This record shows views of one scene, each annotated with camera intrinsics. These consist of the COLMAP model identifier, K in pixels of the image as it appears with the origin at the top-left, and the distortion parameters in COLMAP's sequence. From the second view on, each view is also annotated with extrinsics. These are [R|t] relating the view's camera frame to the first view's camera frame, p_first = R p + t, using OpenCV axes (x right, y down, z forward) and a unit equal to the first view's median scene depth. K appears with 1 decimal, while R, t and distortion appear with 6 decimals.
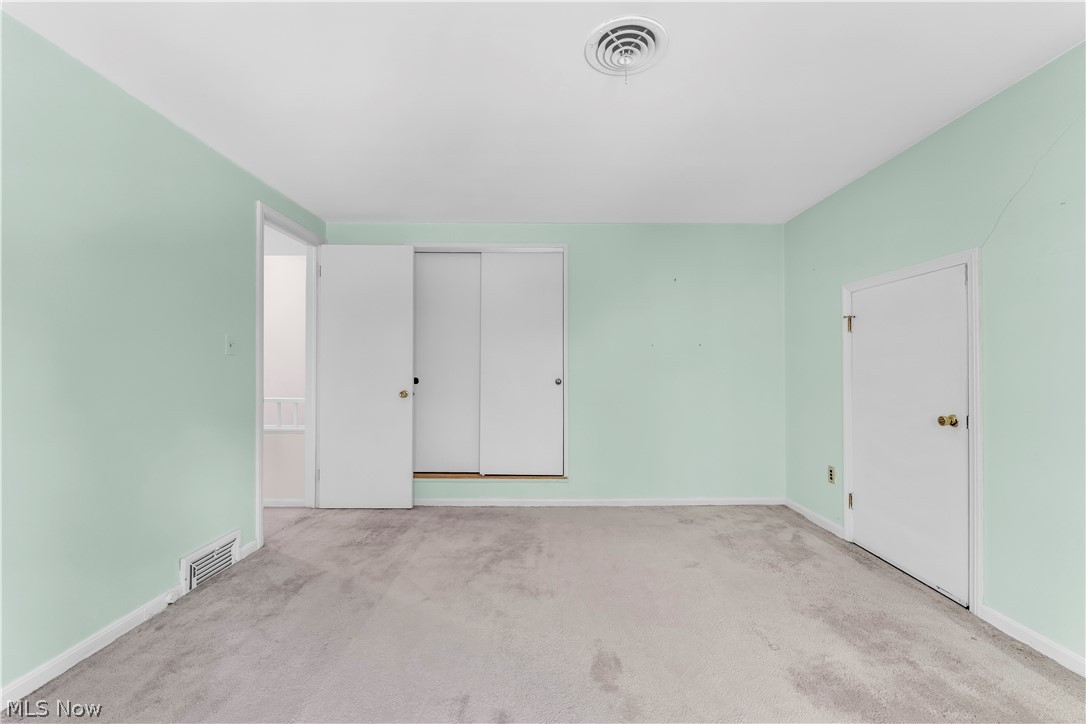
lens RADIAL K [[445.5, 0, 543.0], [0, 445.5, 362.0], [0, 0, 1]] dist [0.000011, -0.000424]
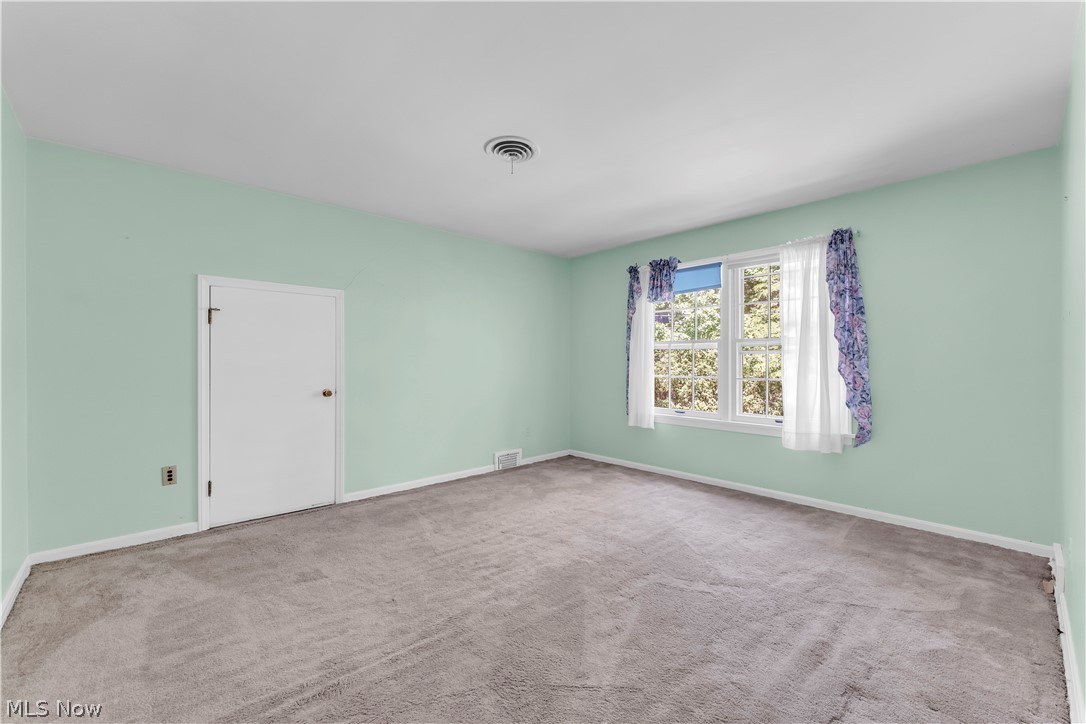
lens RADIAL K [[445.5, 0, 543.0], [0, 445.5, 362.0], [0, 0, 1]] dist [0.000011, -0.000424]
pose [[-0.677638, 0.001723, 0.735394, -0.570857], [-0.009520, 0.999893, -0.011114, 0.023319], [-0.735334, -0.014532, -0.677549, 1.110269]]
